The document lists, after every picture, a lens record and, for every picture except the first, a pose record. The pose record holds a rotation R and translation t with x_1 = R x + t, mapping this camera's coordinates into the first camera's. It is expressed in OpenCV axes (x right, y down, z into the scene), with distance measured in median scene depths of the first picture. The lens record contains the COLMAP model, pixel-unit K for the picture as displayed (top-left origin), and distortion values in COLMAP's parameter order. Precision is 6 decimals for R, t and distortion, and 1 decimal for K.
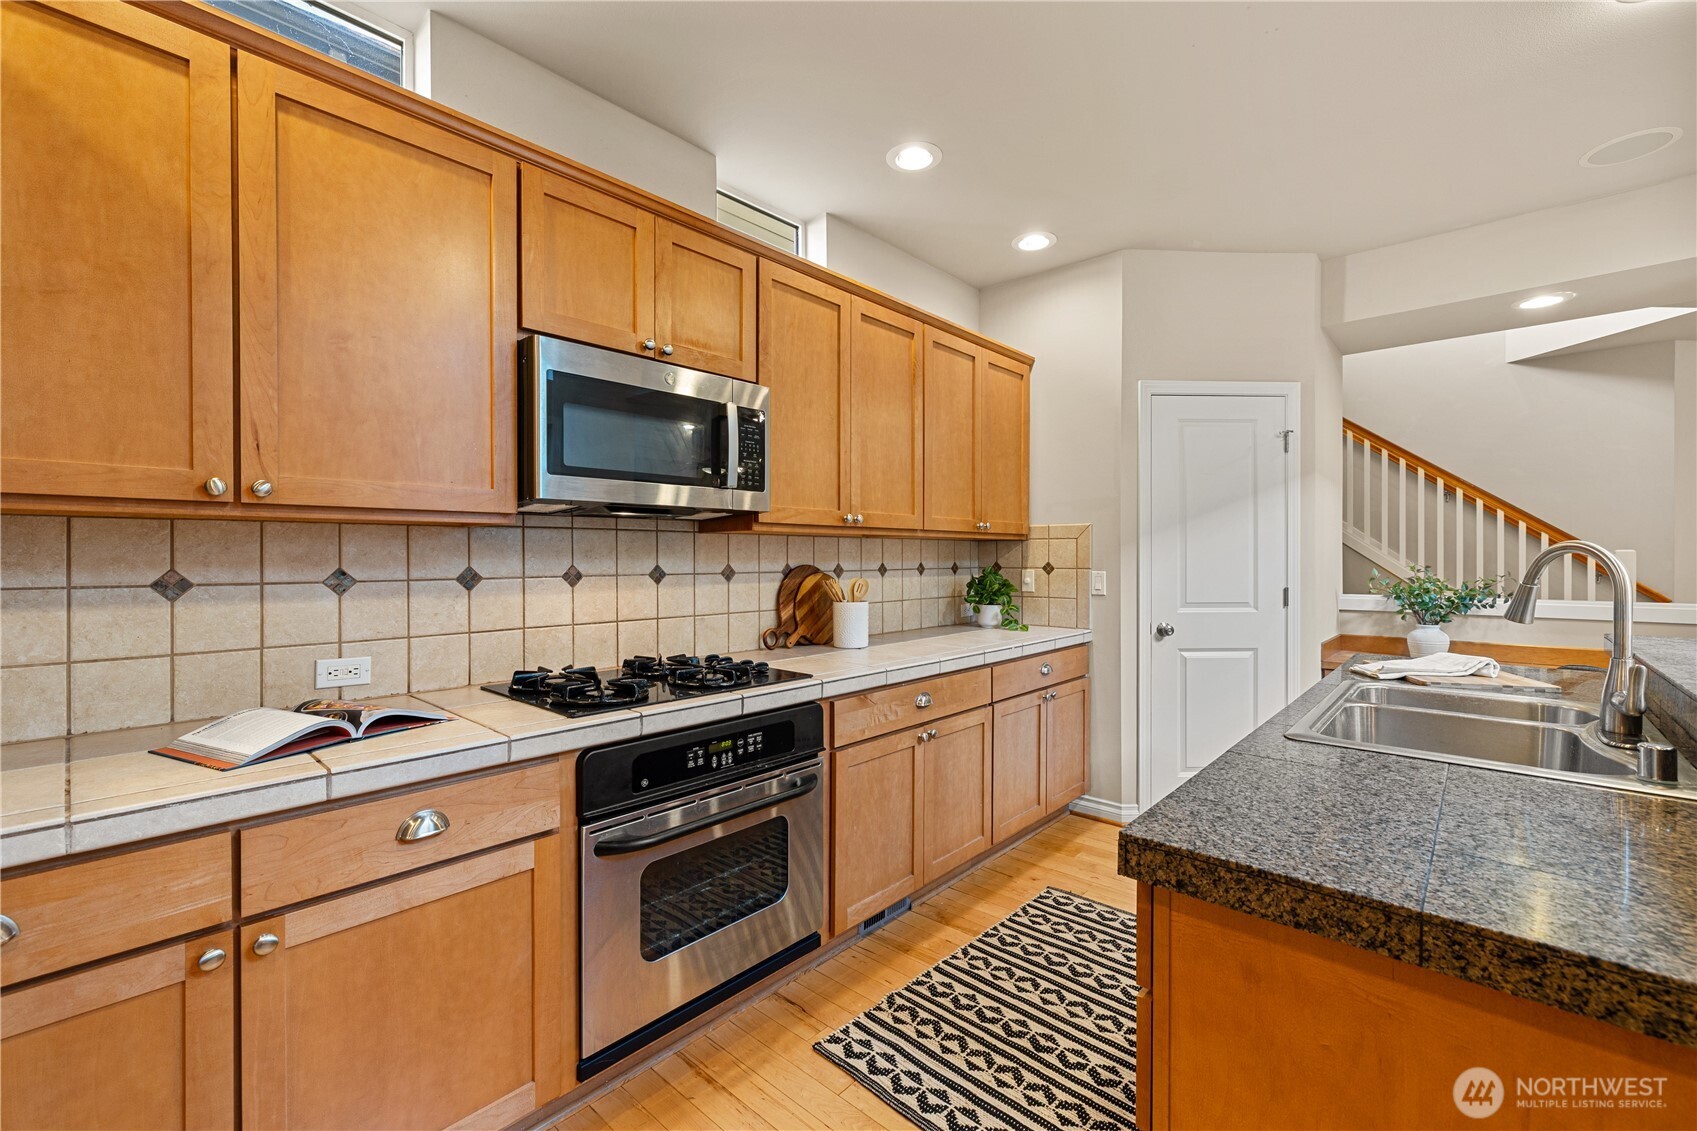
lens RADIAL K [[711.0, 0, 881.7], [0, 711.0, 559.7], [0, 0, 1]] dist [-0.000162, 0.001501]
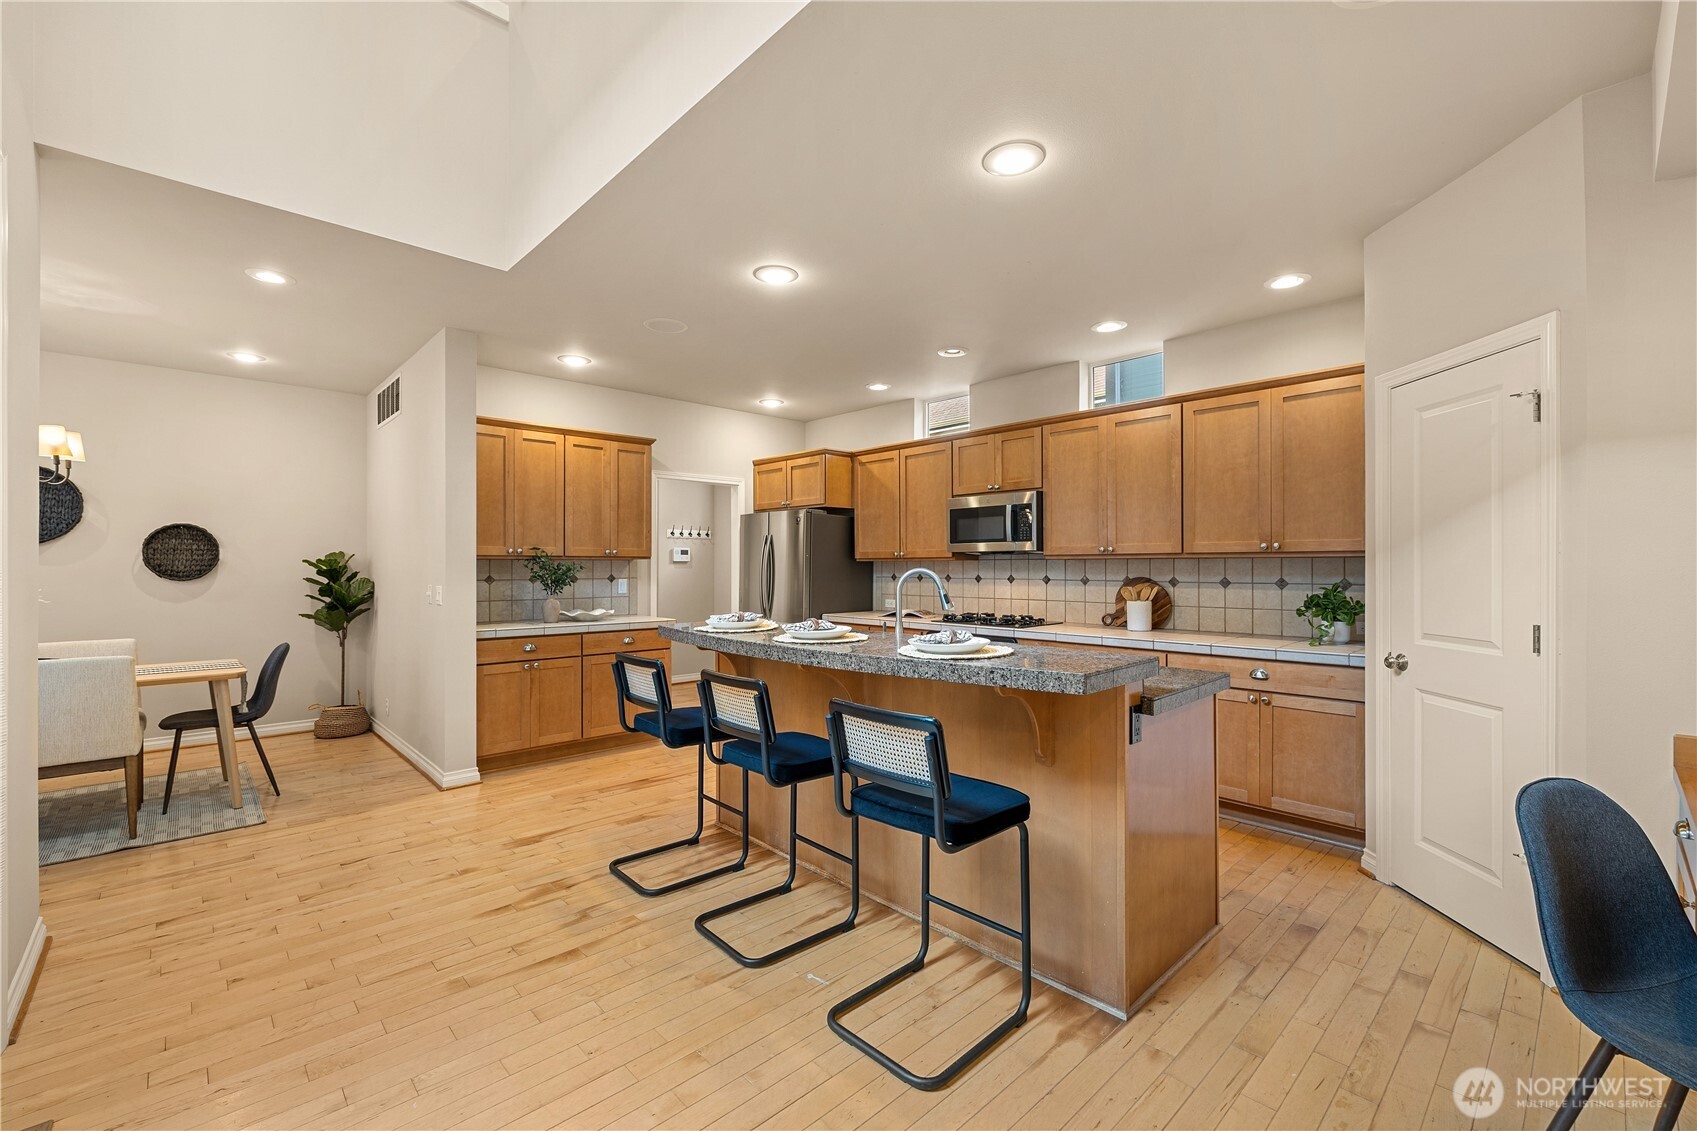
lens RADIAL K [[711.0, 0, 871.6], [0, 711.0, 564.8], [0, 0, 1]] dist [-0.000162, 0.001501]
pose [[-0.045940, 0.000916, -0.998944, 1.857482], [-0.003342, 0.999994, 0.001070, -0.024332], [0.998939, 0.003388, -0.045937, 0.596801]]
